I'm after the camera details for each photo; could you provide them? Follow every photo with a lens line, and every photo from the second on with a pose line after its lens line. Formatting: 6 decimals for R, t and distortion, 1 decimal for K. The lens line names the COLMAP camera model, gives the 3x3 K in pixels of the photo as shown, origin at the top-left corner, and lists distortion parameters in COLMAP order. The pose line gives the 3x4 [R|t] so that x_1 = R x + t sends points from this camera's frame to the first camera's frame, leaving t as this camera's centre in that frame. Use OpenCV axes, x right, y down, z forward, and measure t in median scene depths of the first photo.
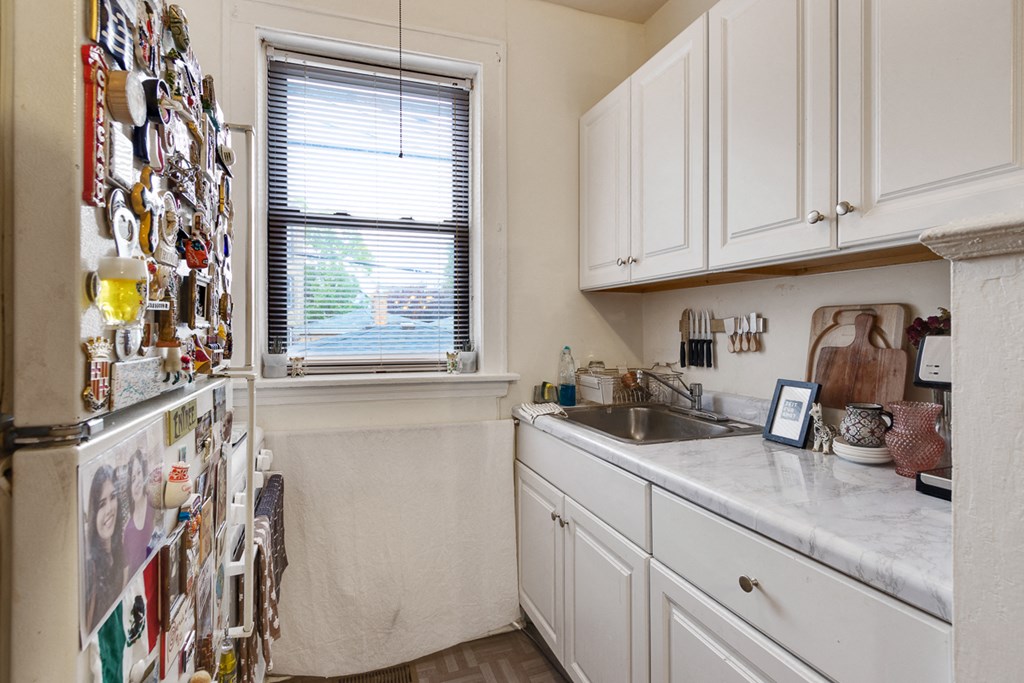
lens RADIAL K [[508.1, 0, 512.8], [0, 508.1, 332.8], [0, 0, 1]] dist [-0.008124, 0.001132]
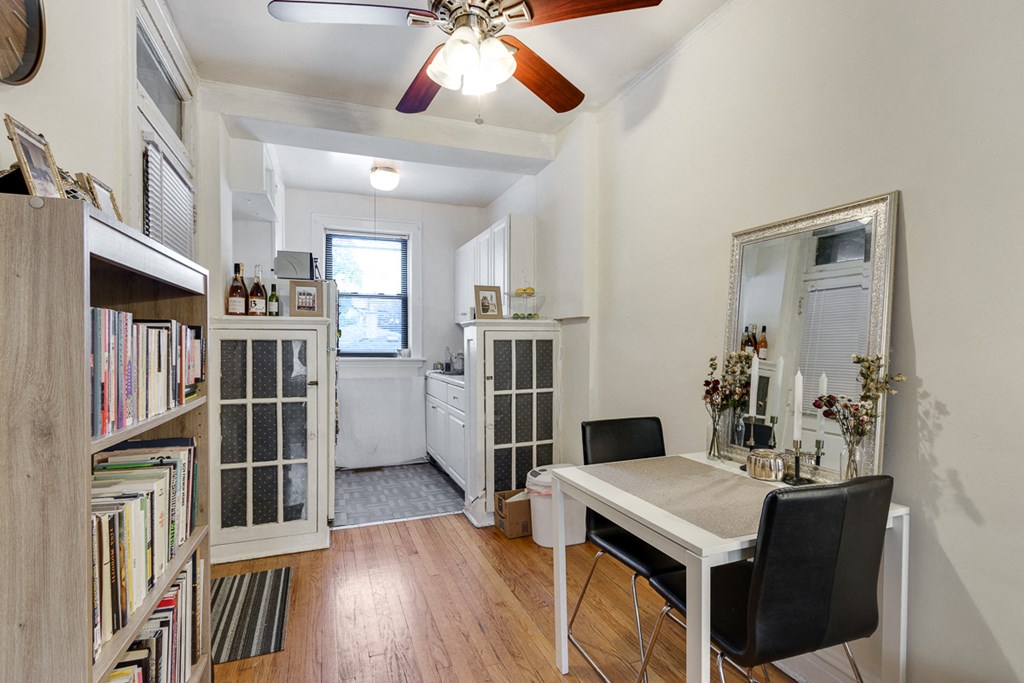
lens RADIAL K [[508.1, 0, 509.7], [0, 508.1, 347.8], [0, 0, 1]] dist [-0.008124, 0.001132]
pose [[0.999925, 0.002032, 0.012116, 0.415391], [-0.002073, 0.999992, 0.003355, 0.025345], [-0.012109, -0.003380, 0.999921, -1.582854]]
